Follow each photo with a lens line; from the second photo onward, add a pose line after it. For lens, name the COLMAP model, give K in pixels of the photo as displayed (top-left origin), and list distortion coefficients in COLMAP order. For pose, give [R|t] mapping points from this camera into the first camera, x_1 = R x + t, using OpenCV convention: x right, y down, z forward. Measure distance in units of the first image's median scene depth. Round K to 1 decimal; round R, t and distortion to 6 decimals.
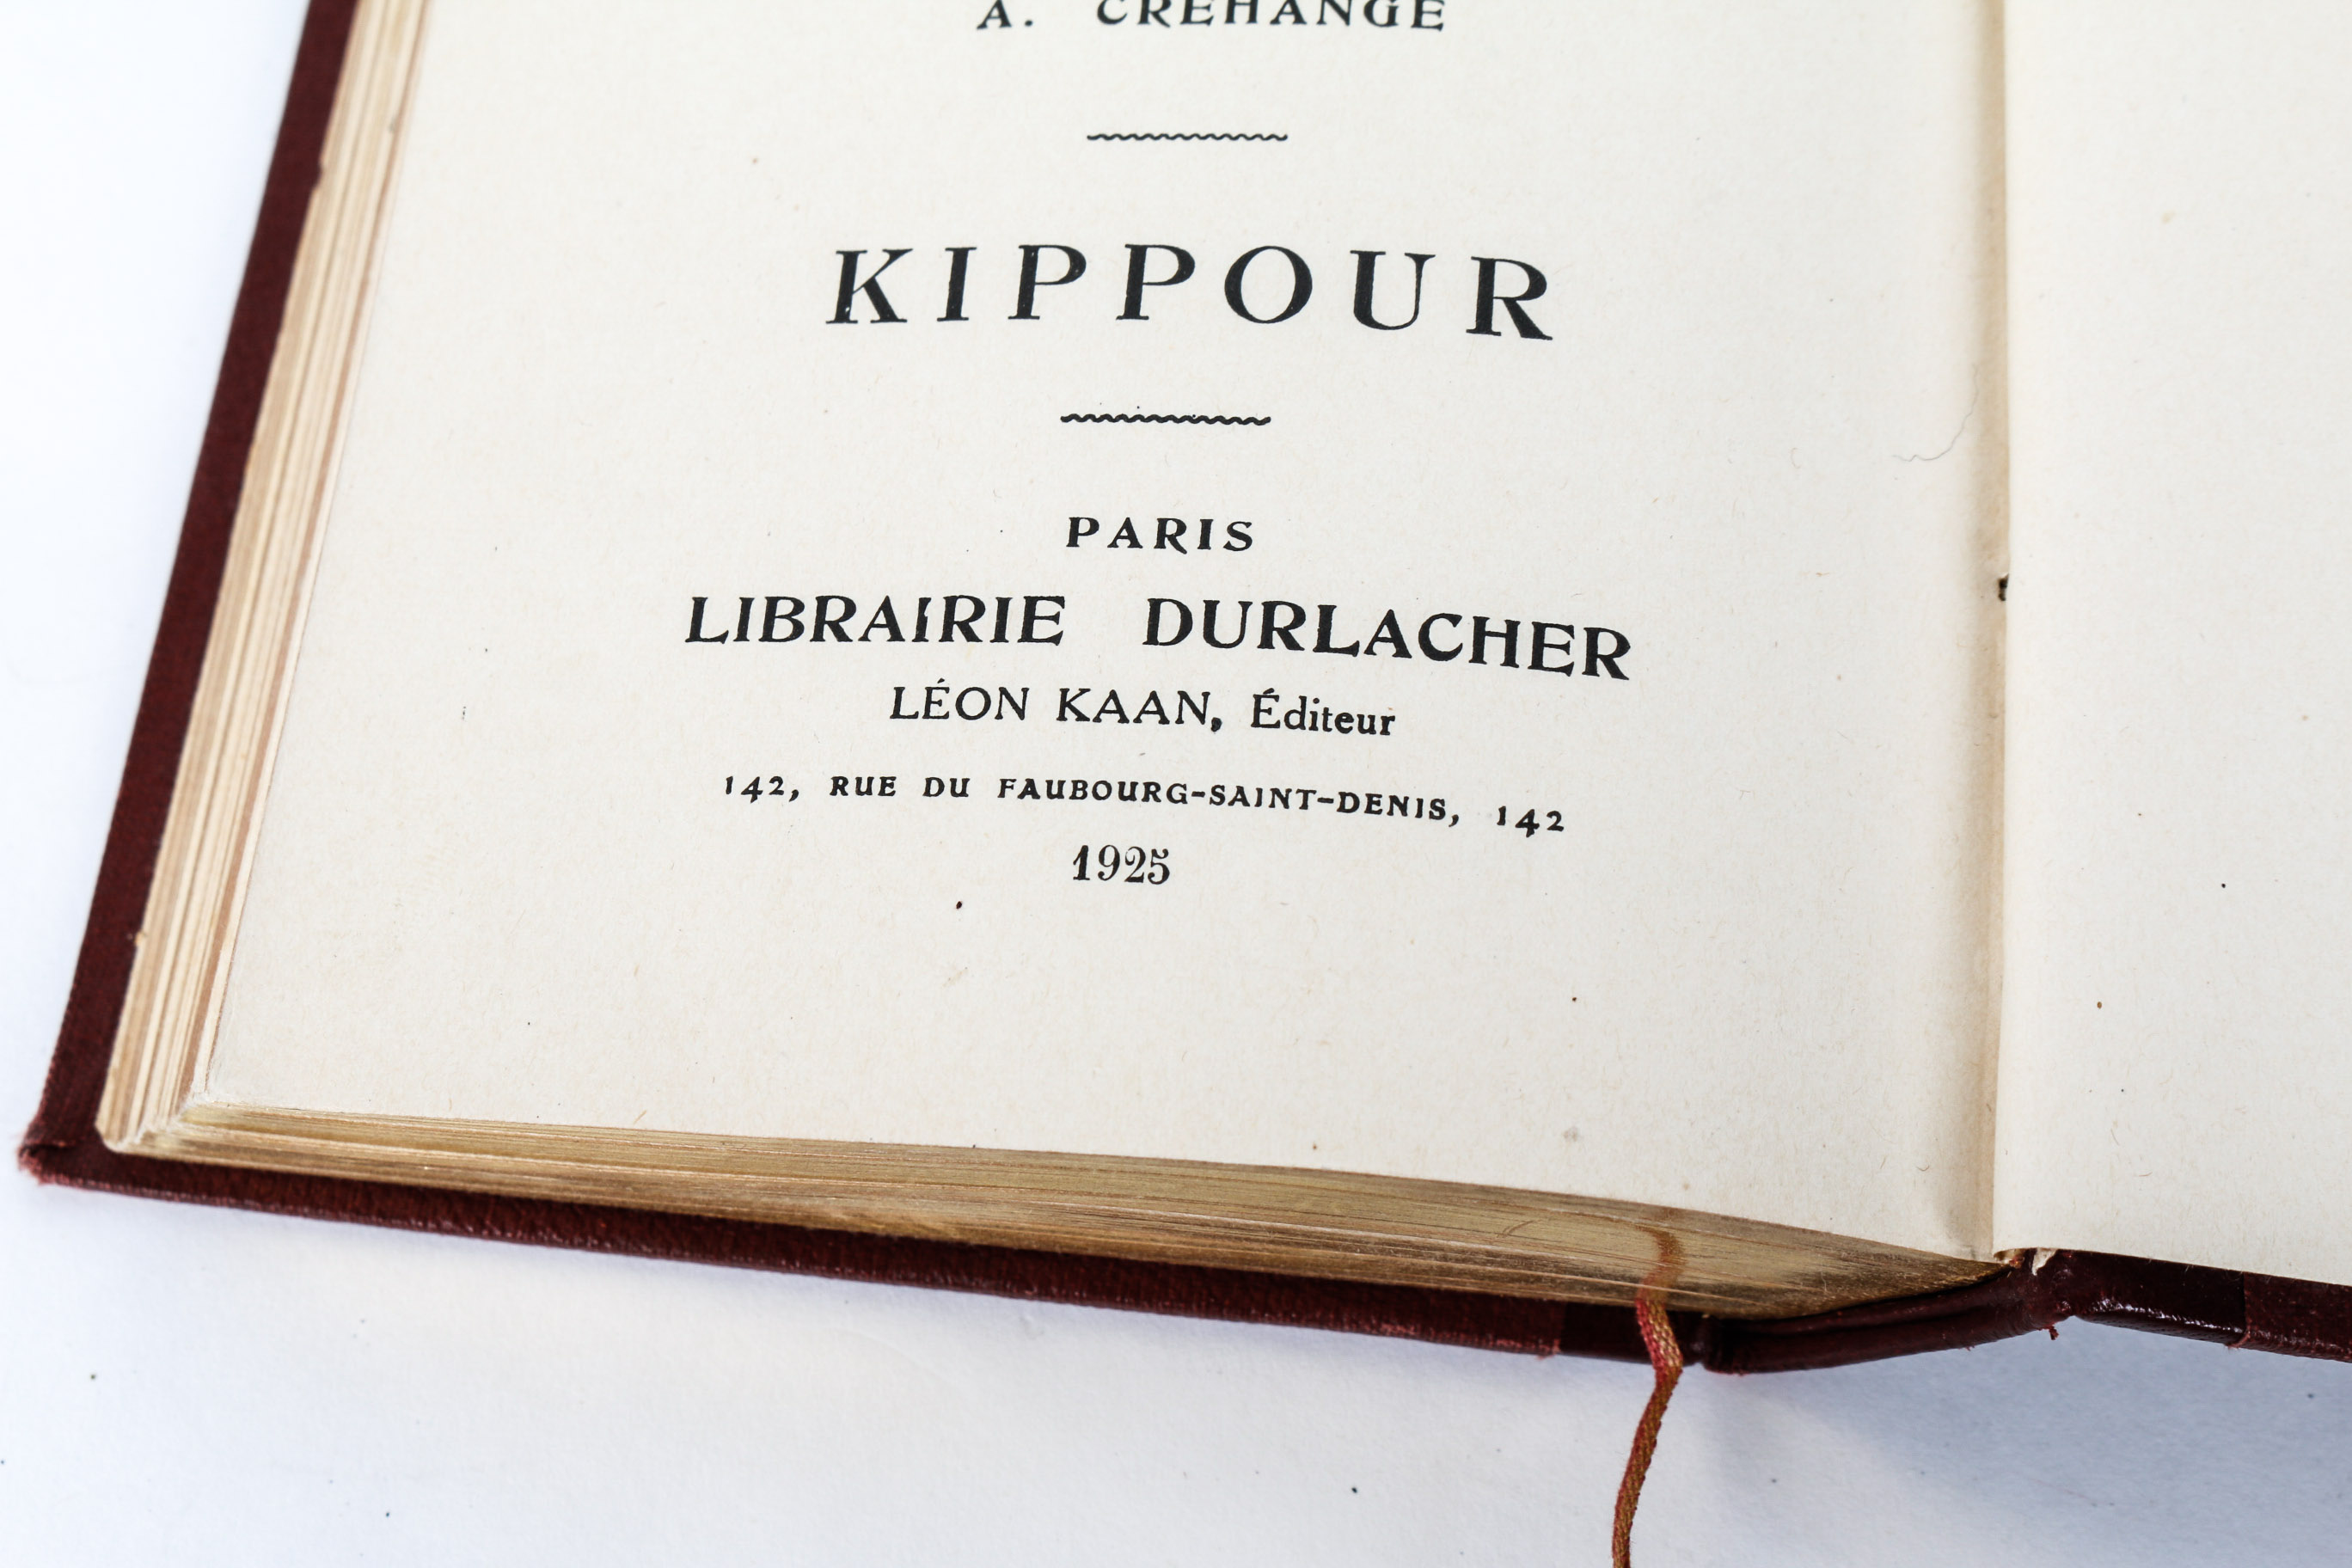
lens RADIAL K [[3464.0, 0, 1174.5], [0, 3464.0, 790.9], [0, 0, 1]] dist [-0.063164, 0.000000]
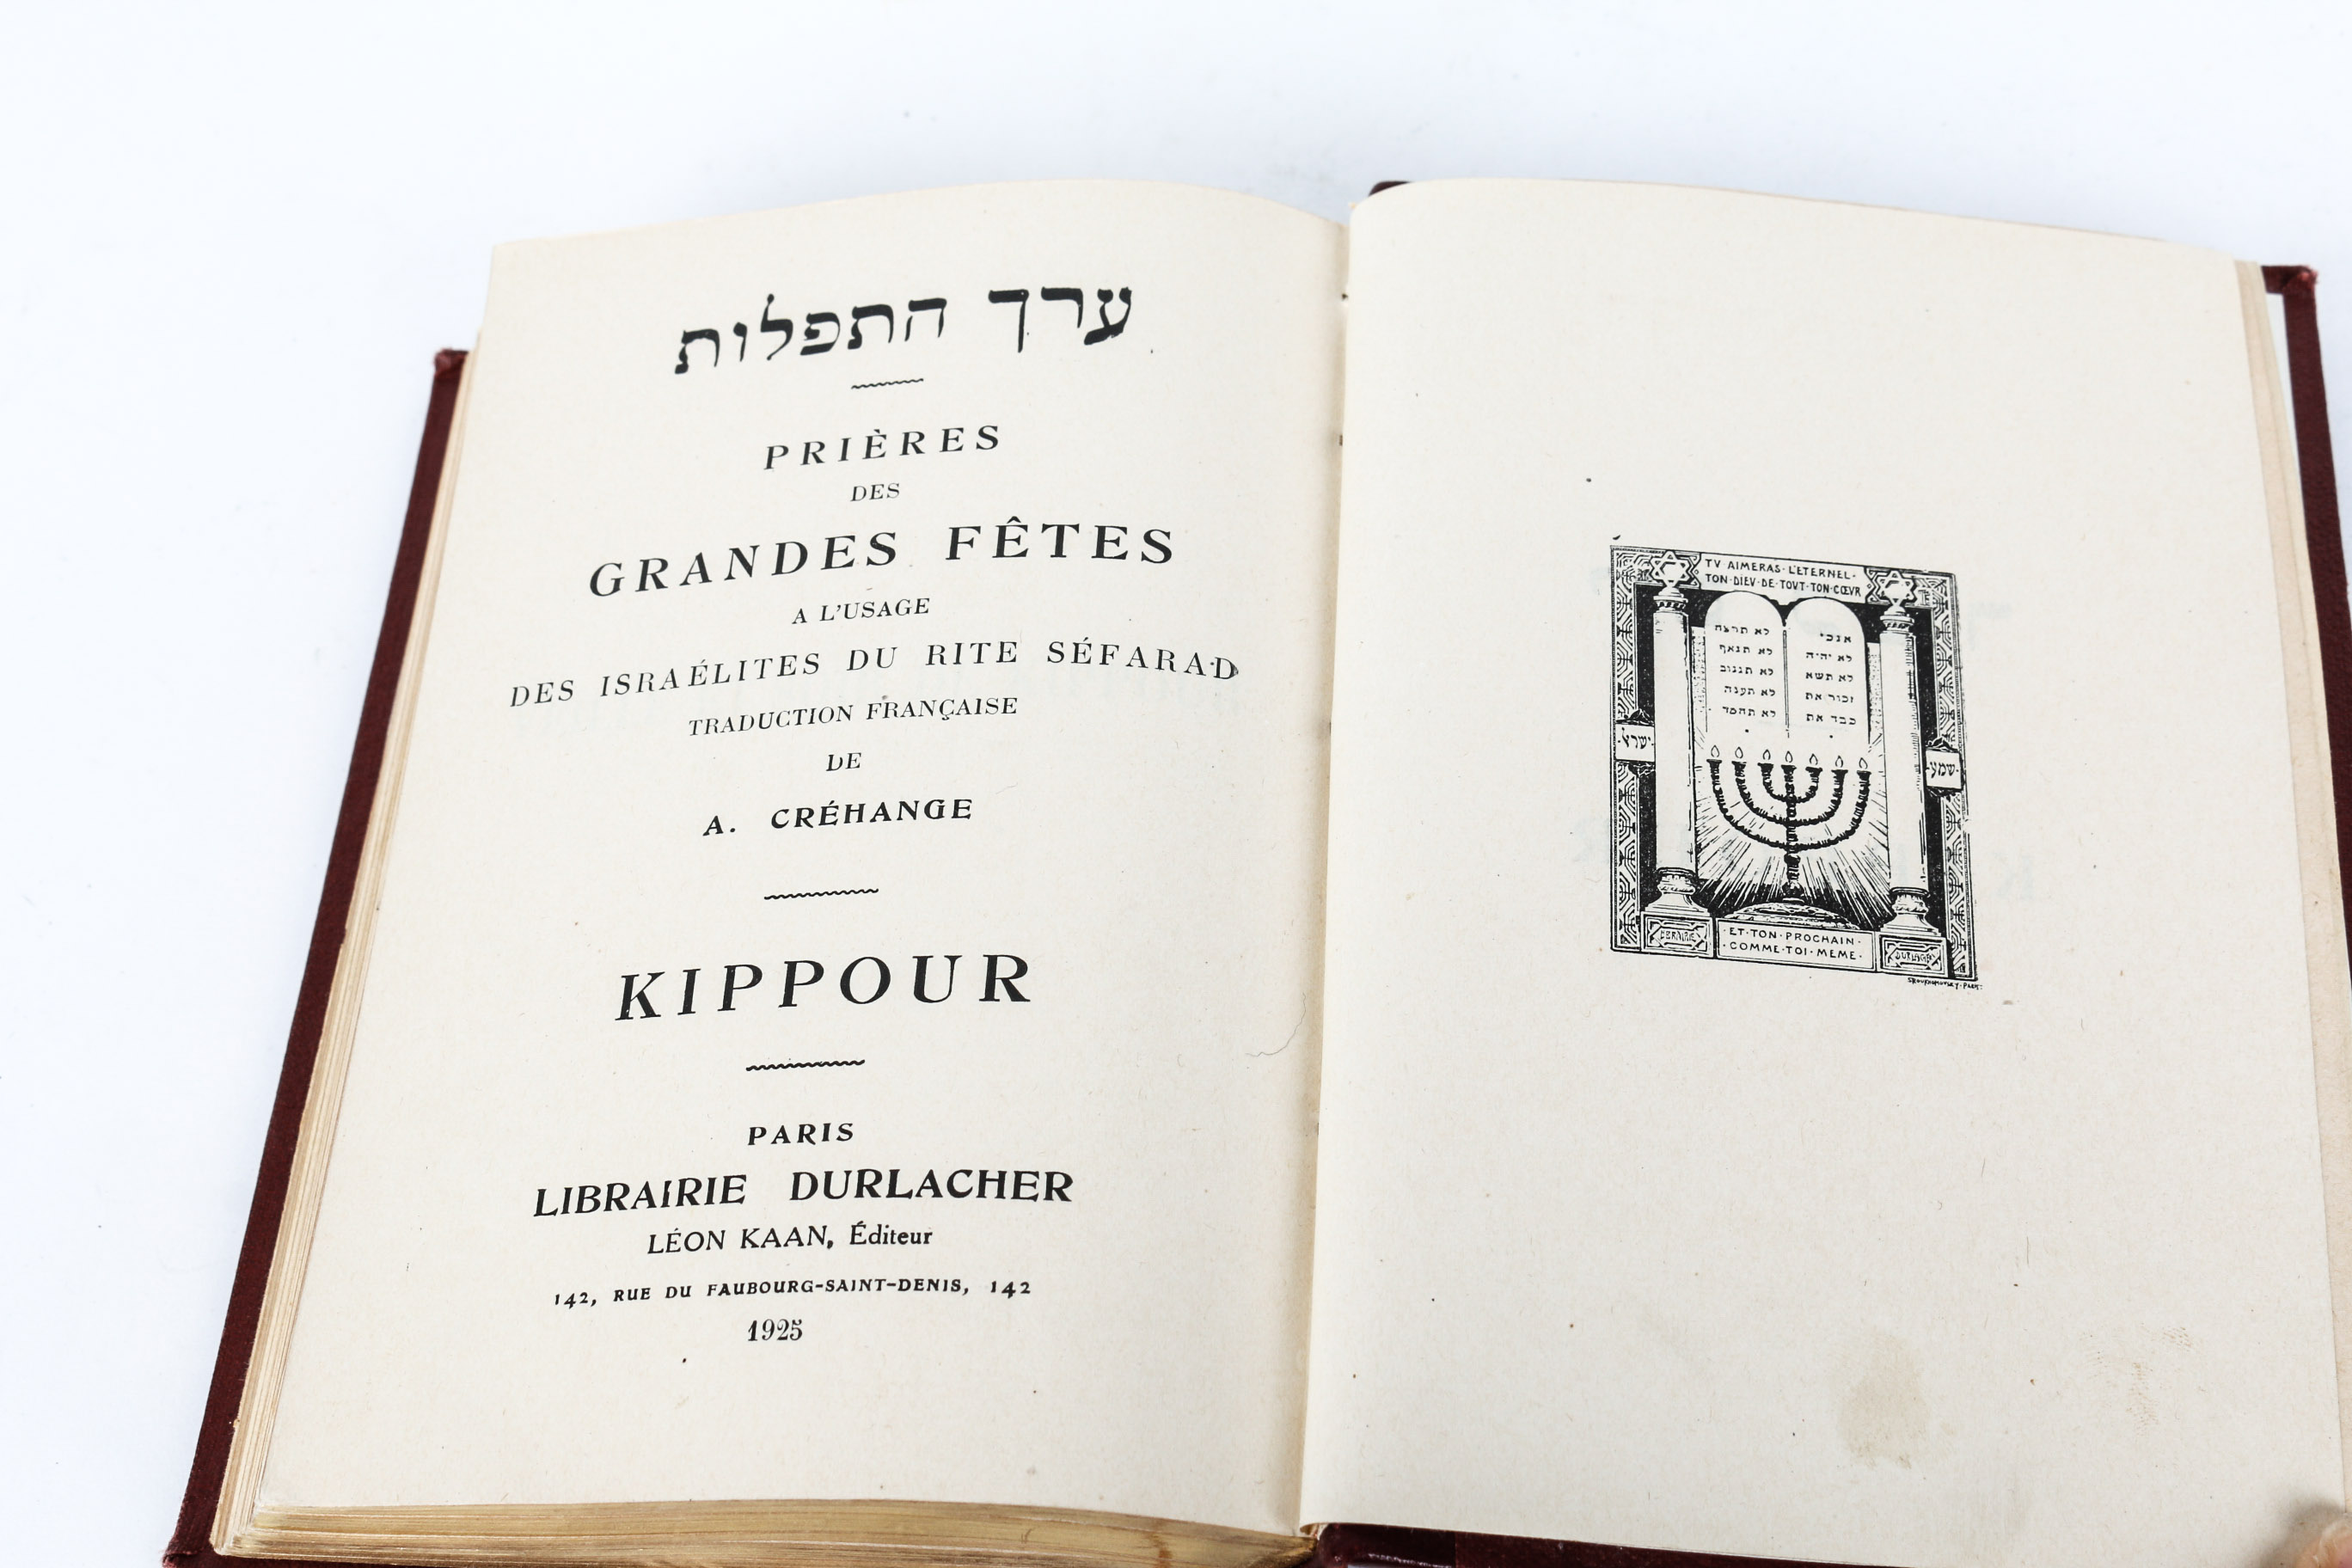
lens RADIAL K [[3464.0, 0, 1178.0], [0, 3464.0, 779.8], [0, 0, 1]] dist [-0.063164, 0.000000]
pose [[0.994825, -0.077566, -0.065621, 0.299170], [0.066033, 0.984478, -0.162613, 0.042026], [0.077216, 0.157438, 0.984505, -0.668802]]
